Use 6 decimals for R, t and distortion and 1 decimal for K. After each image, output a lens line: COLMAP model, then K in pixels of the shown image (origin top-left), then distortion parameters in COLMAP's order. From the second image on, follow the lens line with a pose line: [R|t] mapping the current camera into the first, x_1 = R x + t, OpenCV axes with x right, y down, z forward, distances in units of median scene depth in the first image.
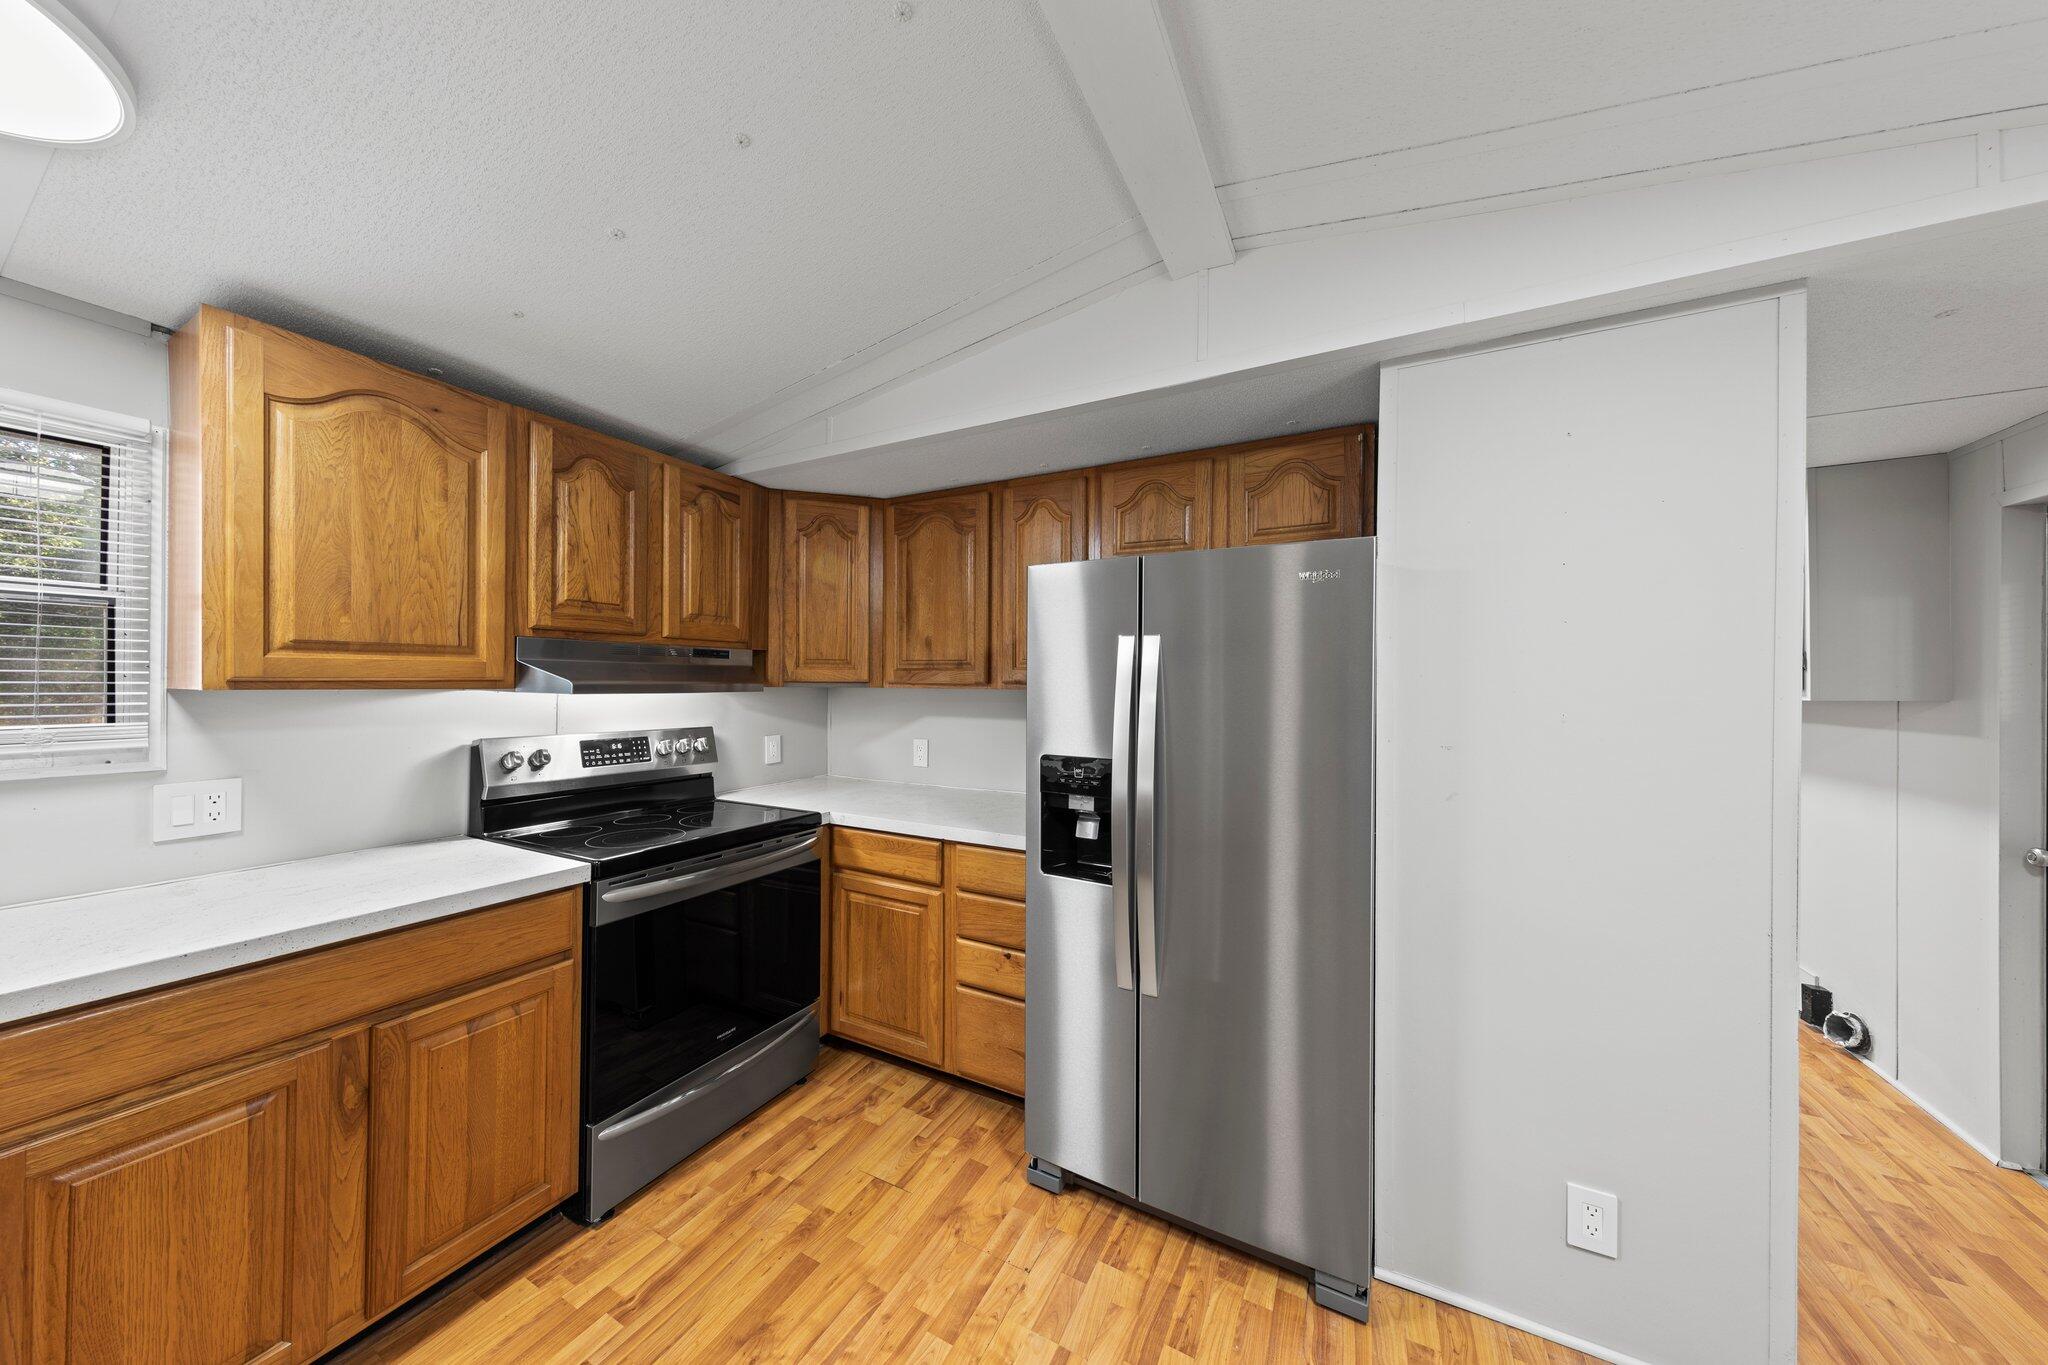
lens RADIAL K [[645.7, 0, 1026.3], [0, 645.7, 685.0], [0, 0, 1]] dist [0.005779, 0.000201]
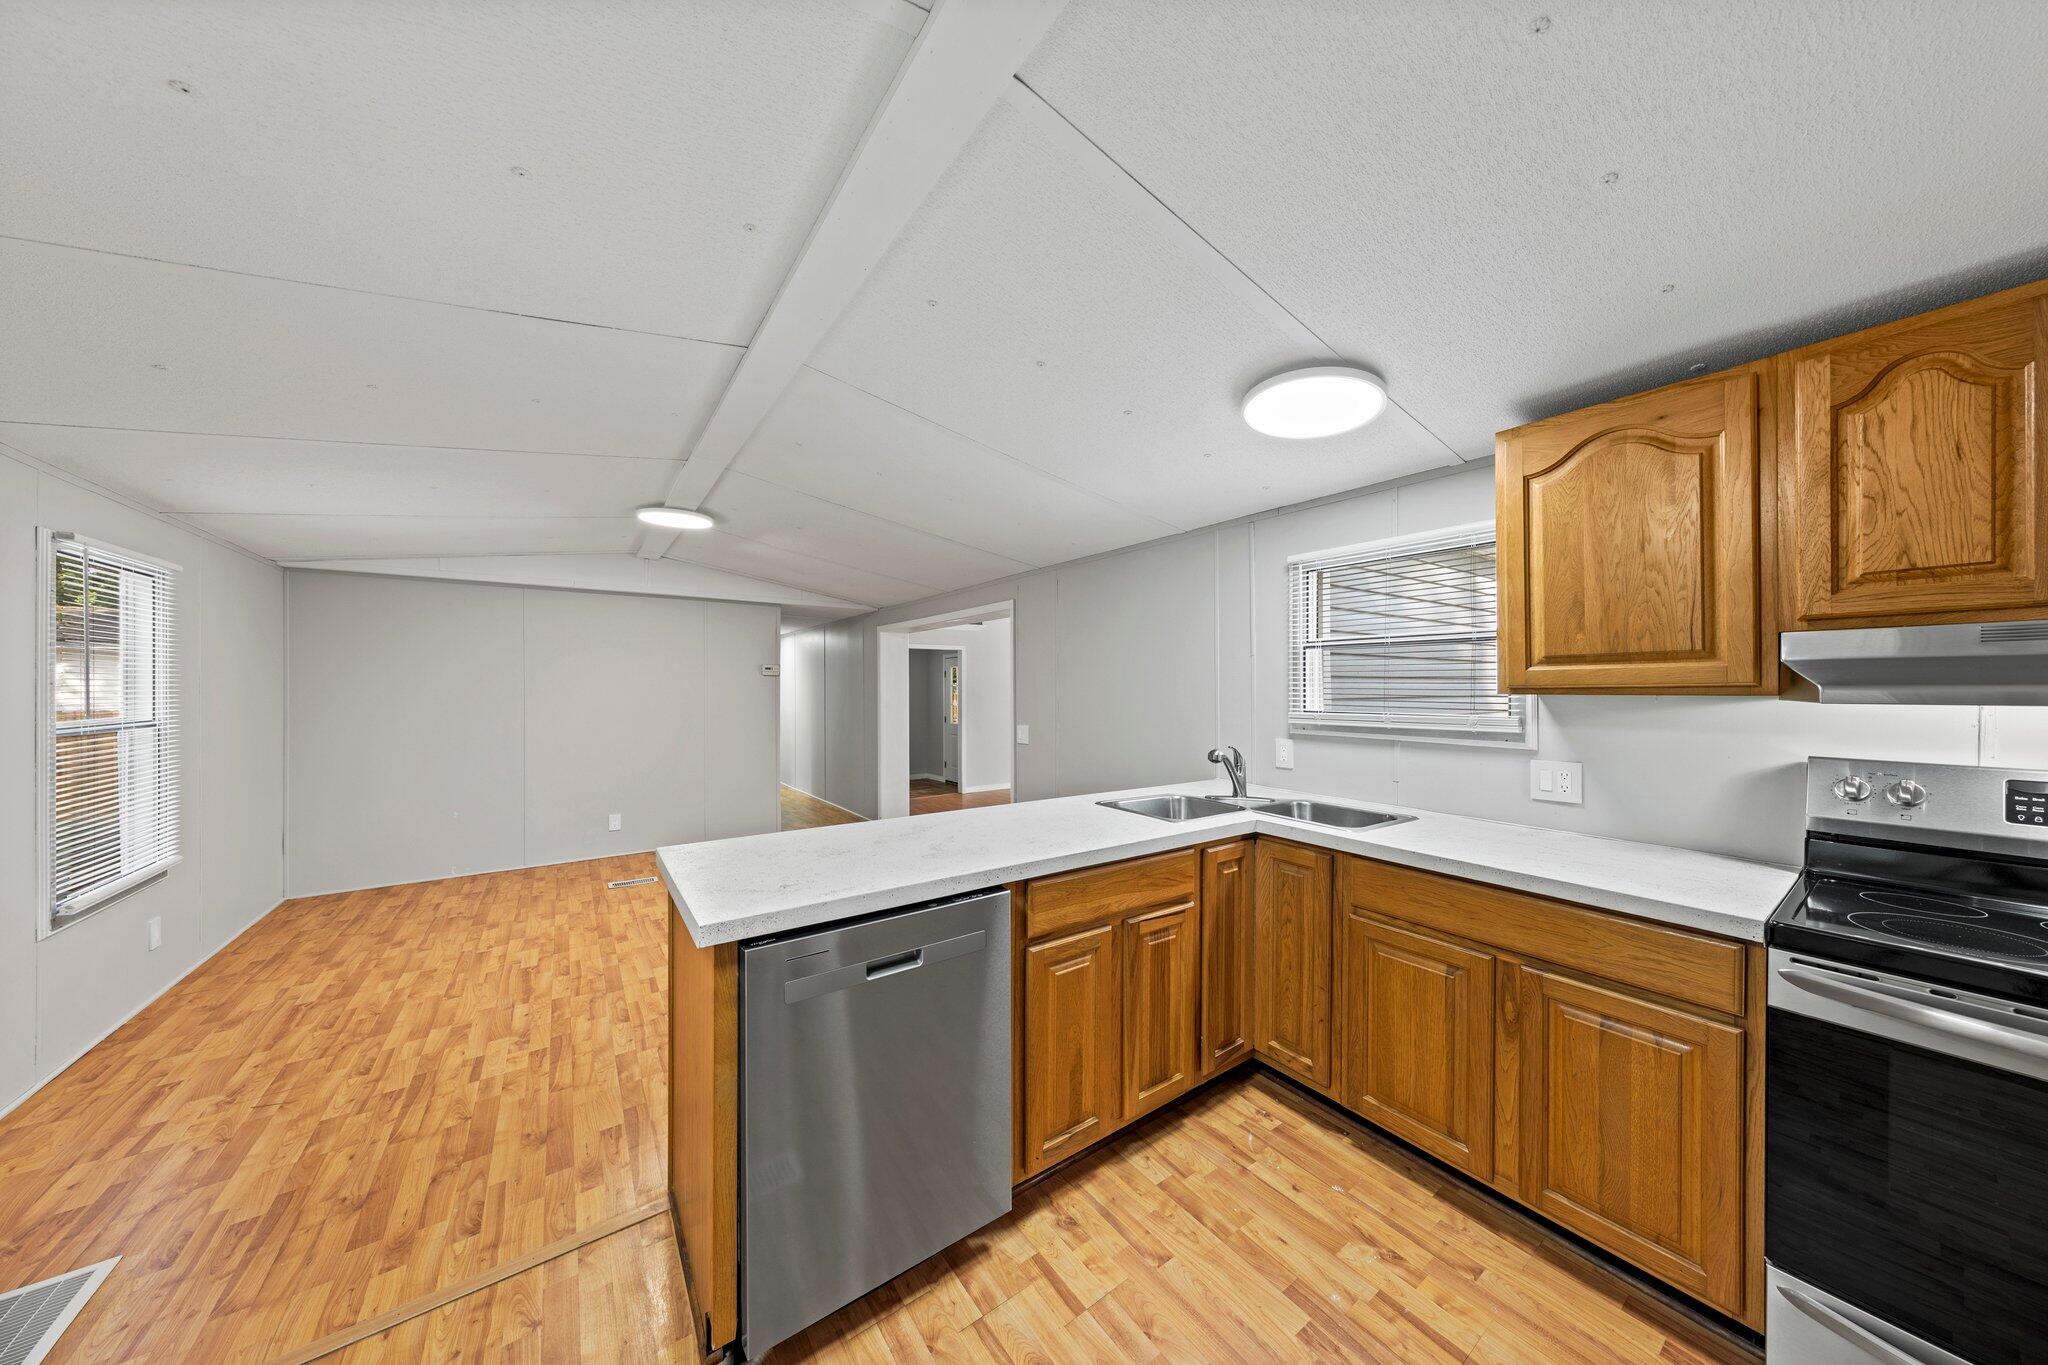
lens RADIAL K [[644.2, 0, 1028.5], [0, 644.2, 690.8], [0, 0, 1]] dist [0.001345, 0.000126]
pose [[-0.444084, -0.003053, -0.895980, 0.313147], [-0.003207, 0.999993, -0.001818, 0.003484], [0.895980, 0.002066, -0.444090, 0.422265]]
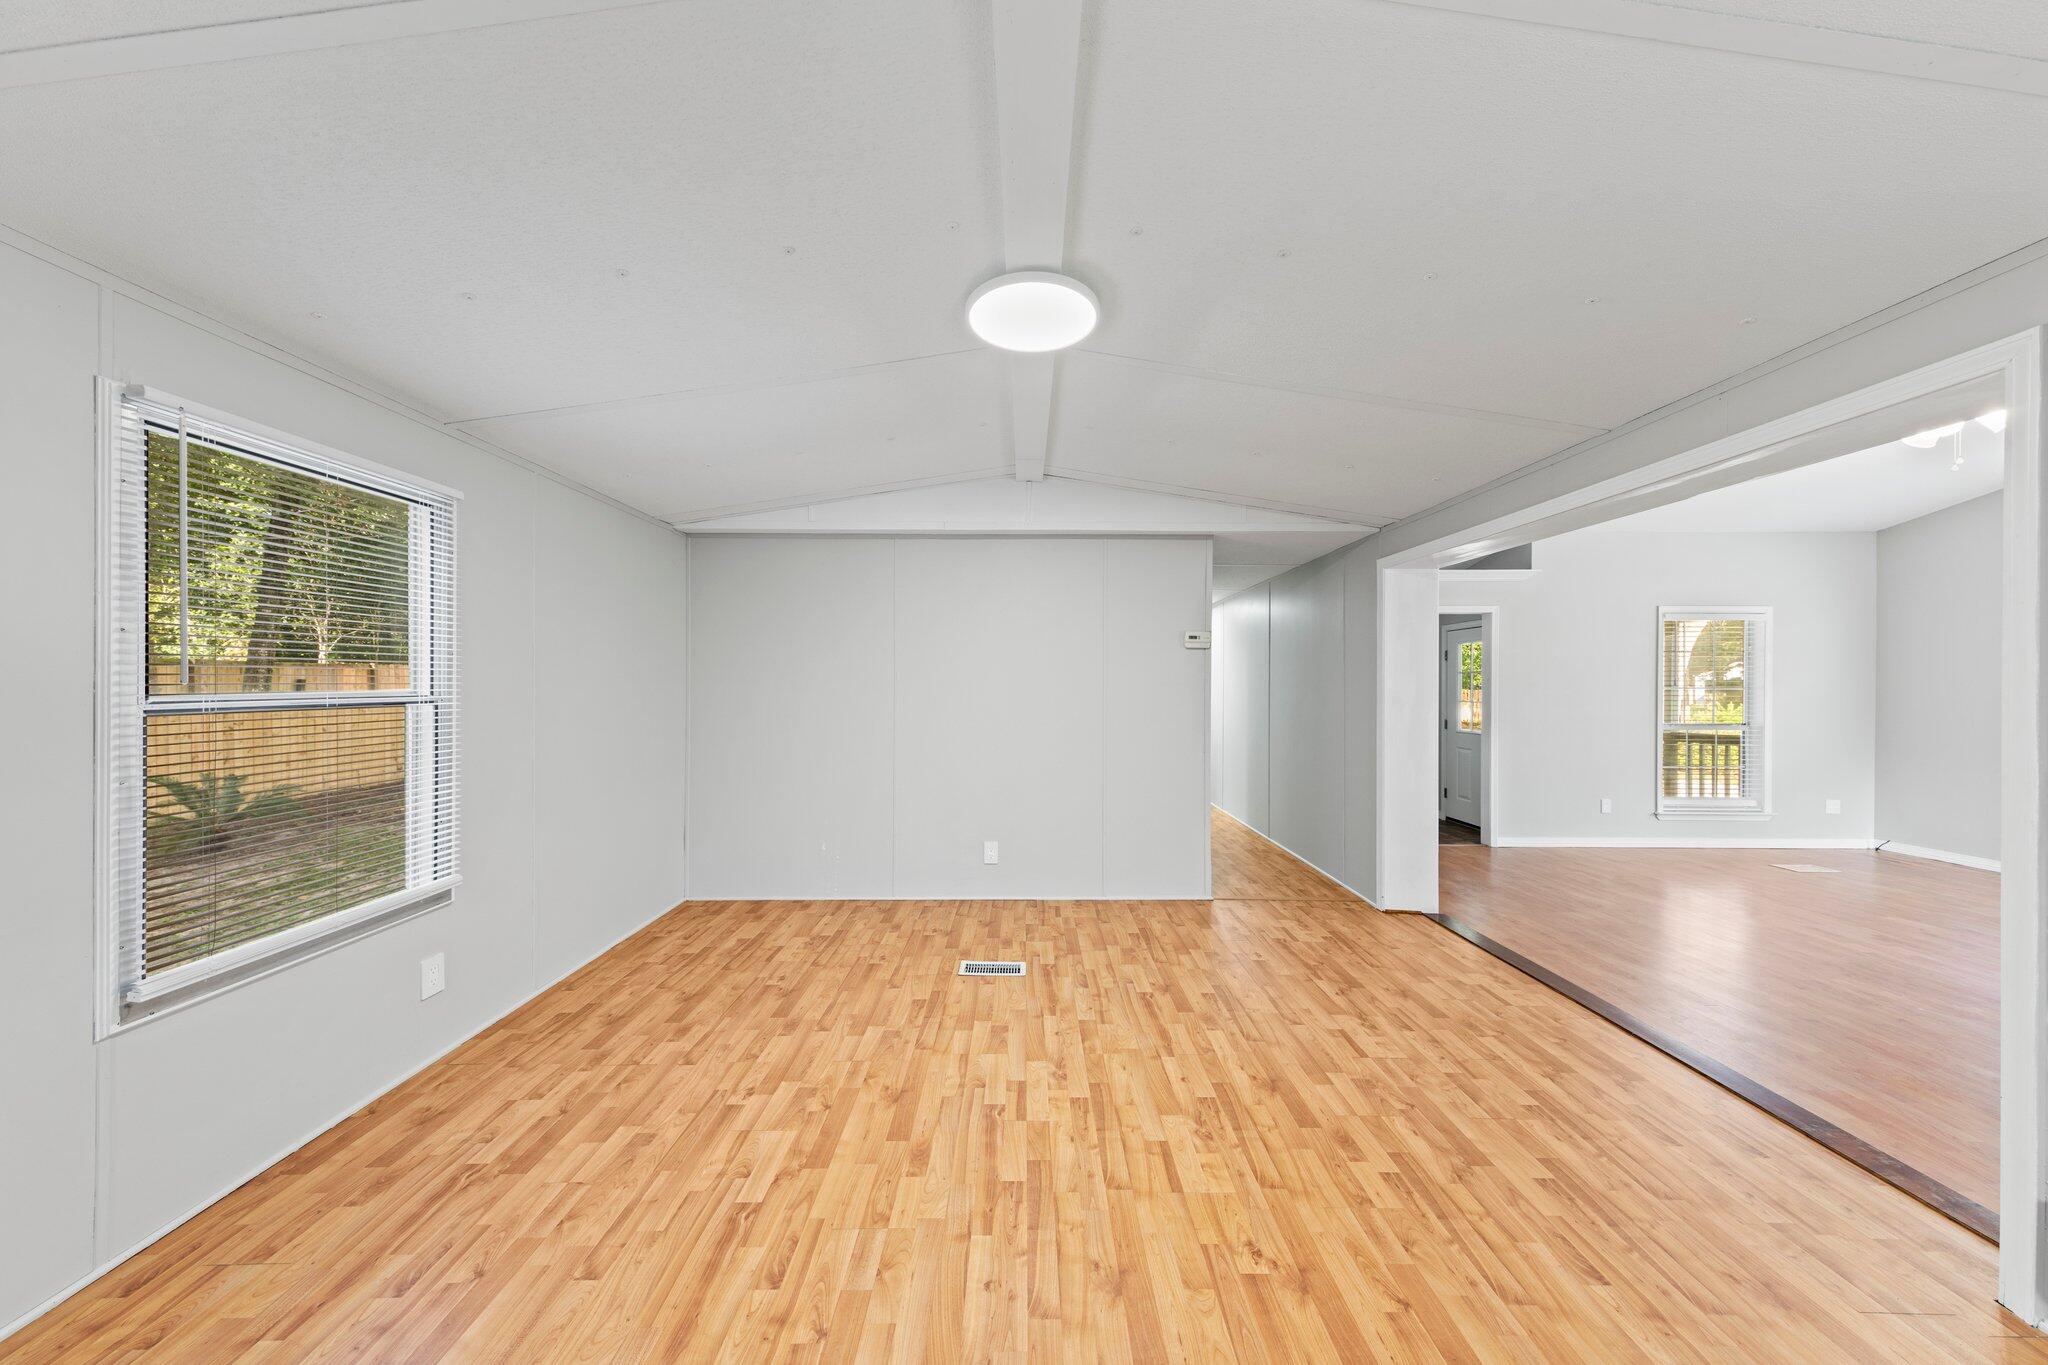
lens RADIAL K [[645.7, 0, 1026.3], [0, 645.7, 685.0], [0, 0, 1]] dist [0.005779, 0.000201]
pose [[-0.882868, -0.009760, -0.469519, -0.420444], [-0.009612, 0.999950, -0.002711, 0.044015], [0.469523, 0.002120, -0.882918, -0.443685]]
